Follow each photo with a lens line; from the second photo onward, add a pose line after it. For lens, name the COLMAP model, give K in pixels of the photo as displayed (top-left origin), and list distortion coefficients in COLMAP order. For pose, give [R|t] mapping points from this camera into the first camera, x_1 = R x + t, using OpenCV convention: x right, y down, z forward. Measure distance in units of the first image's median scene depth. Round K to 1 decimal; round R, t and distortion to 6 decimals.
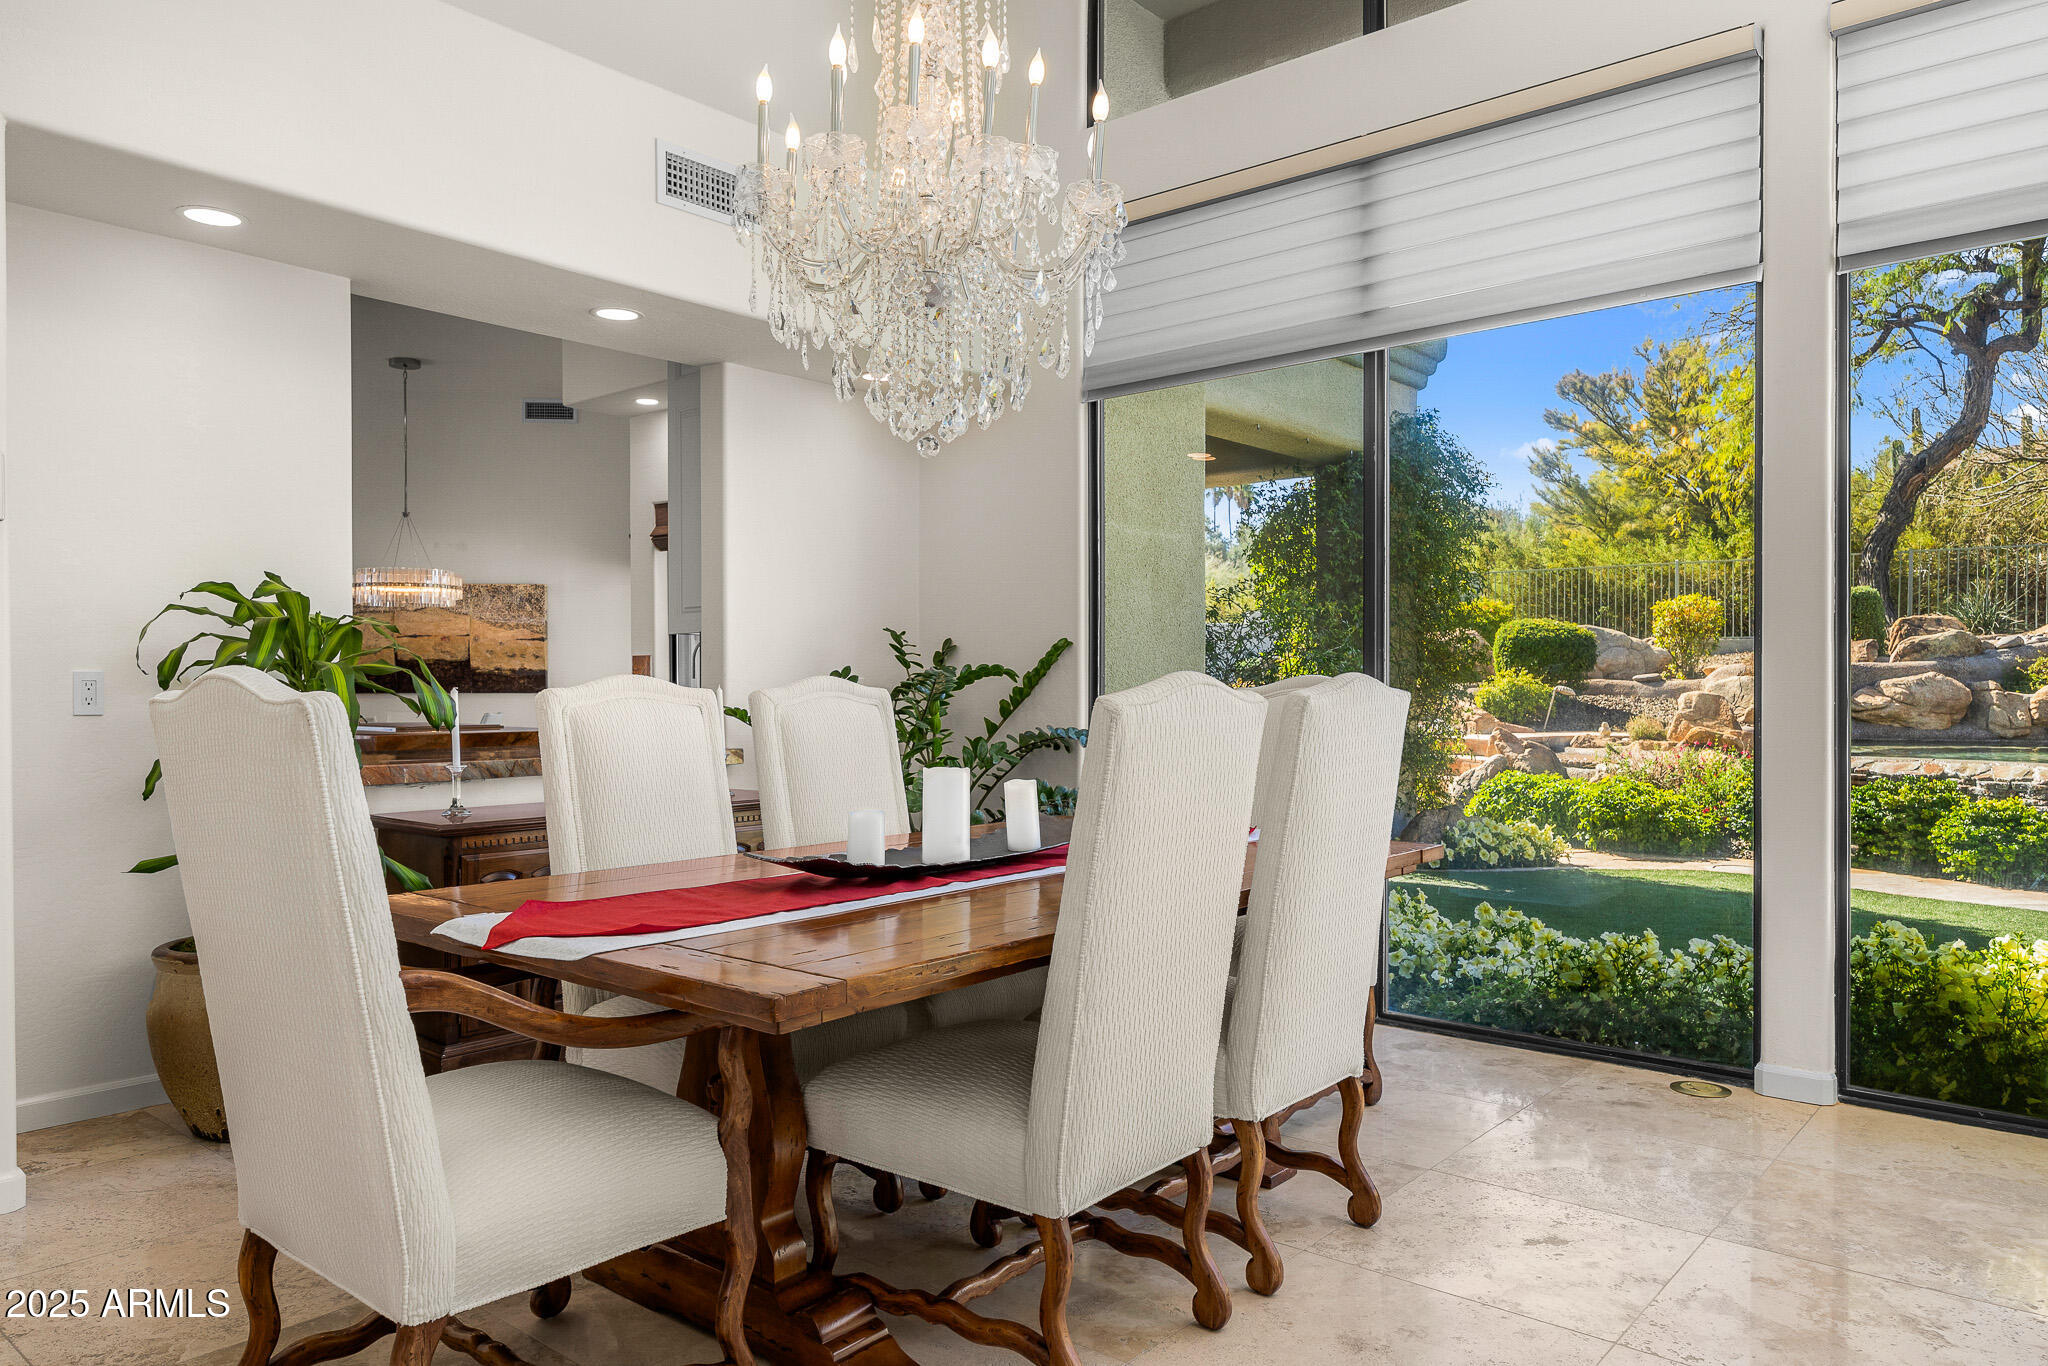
lens RADIAL K [[1413.1, 0, 1014.5], [0, 1413.1, 695.3], [0, 0, 1]] dist [0.000234, 0.001640]
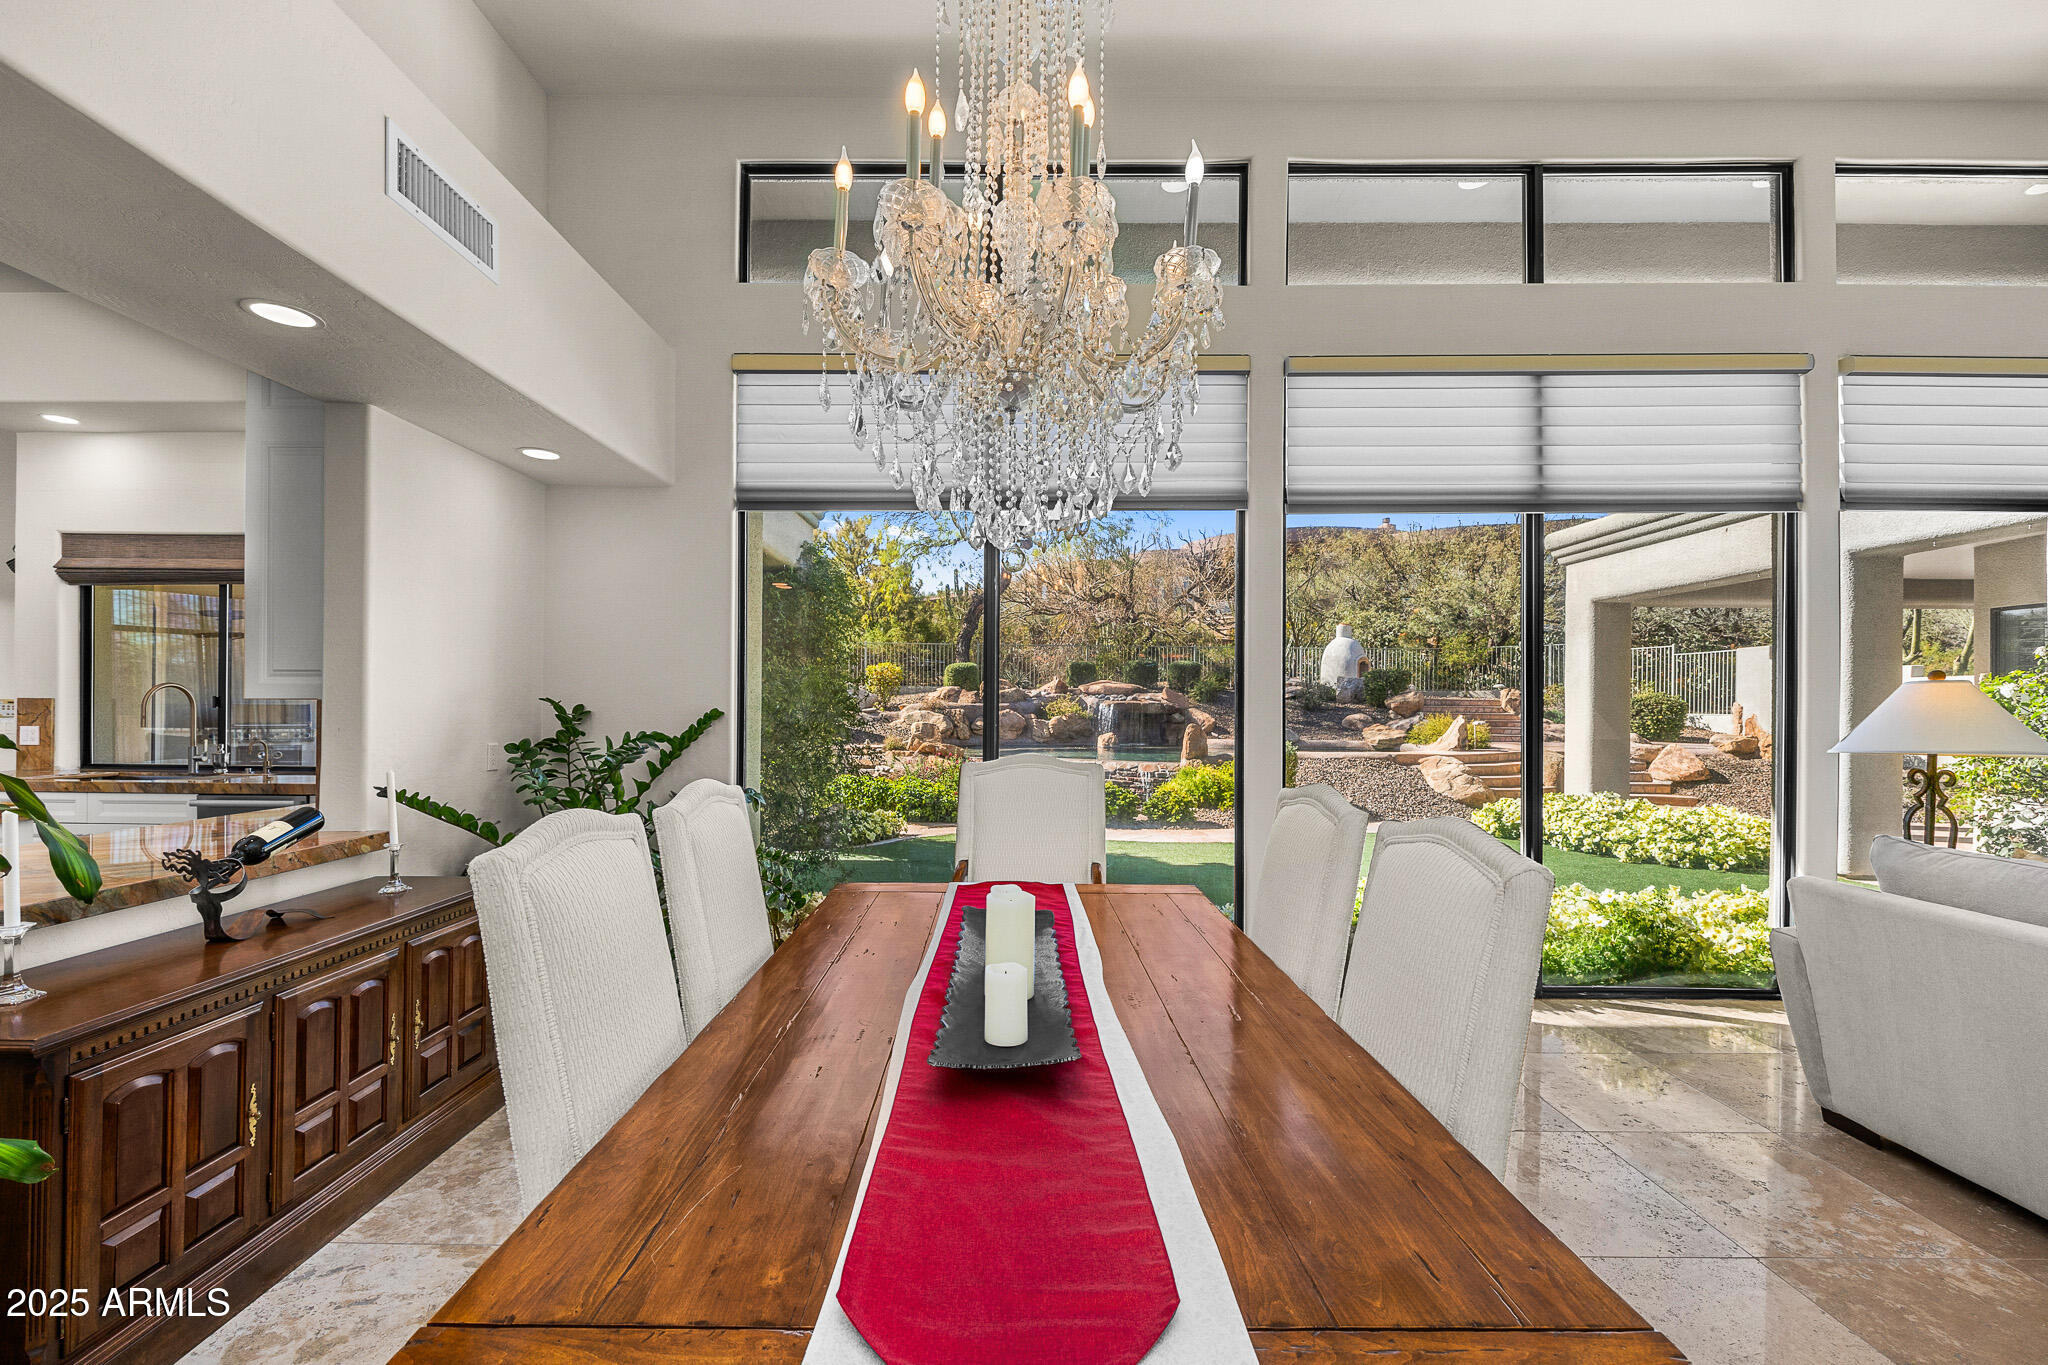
lens RADIAL K [[841.4, 0, 1010.9], [0, 841.4, 705.6], [0, 0, 1]] dist [0.002681, 0.000166]
pose [[0.767857, 0.007999, 0.640572, -0.116643], [-0.006012, 0.999968, -0.005281, -0.021152], [-0.640594, 0.000204, 0.767880, 0.160071]]
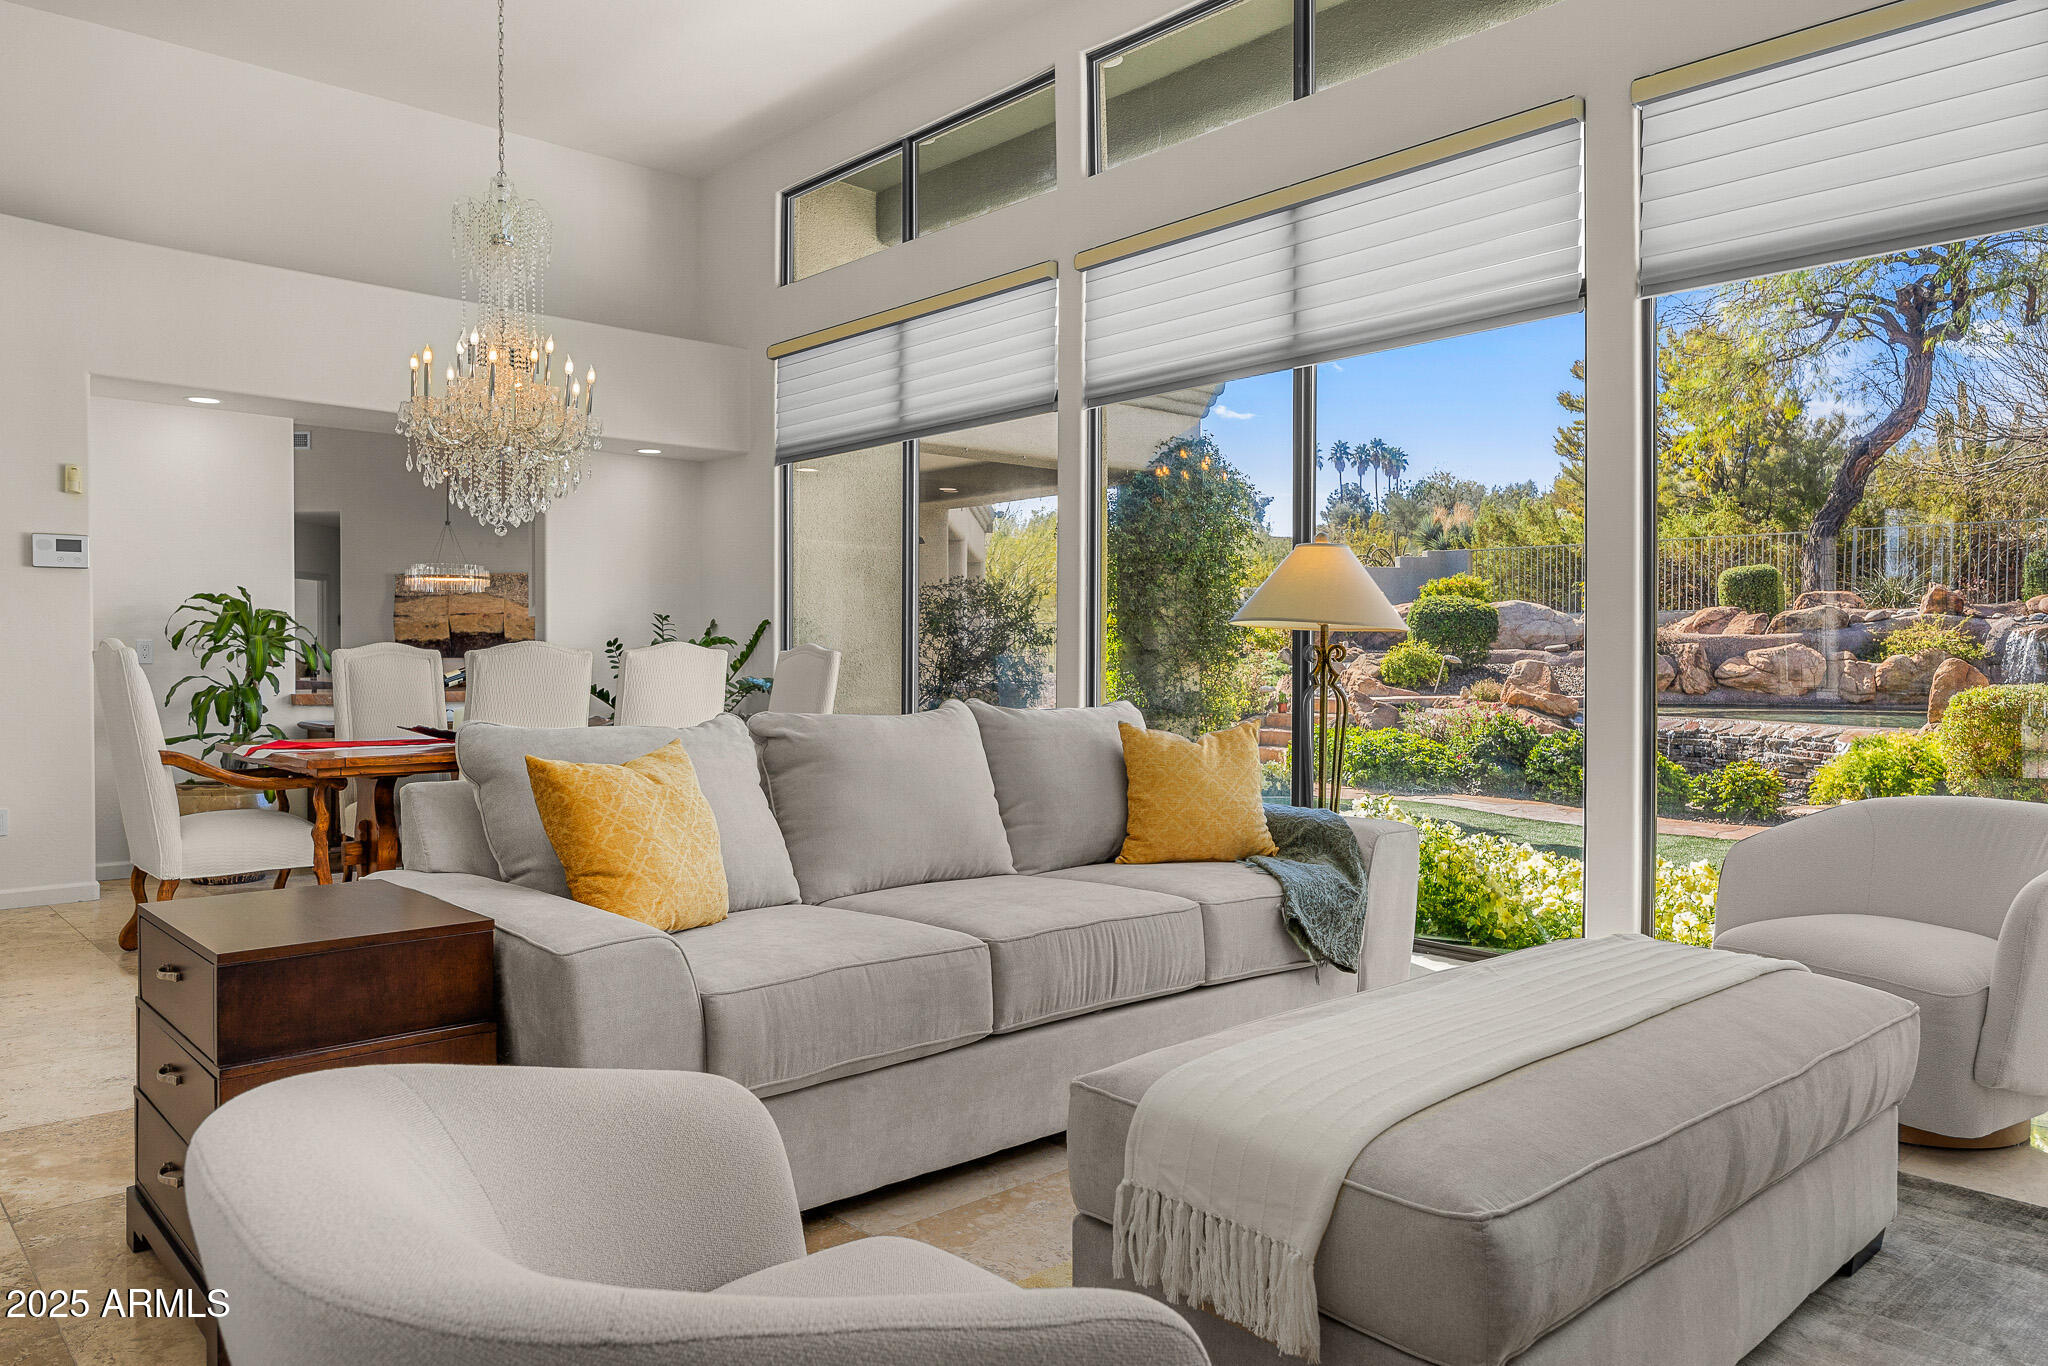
lens RADIAL K [[1413.1, 0, 1014.5], [0, 1413.1, 695.3], [0, 0, 1]] dist [0.000234, 0.001640]
pose [[0.991397, 0.006410, -0.130729, 0.261368], [-0.003599, 0.999758, 0.021722, 0.003479], [0.130837, -0.021064, 0.991180, -0.249619]]
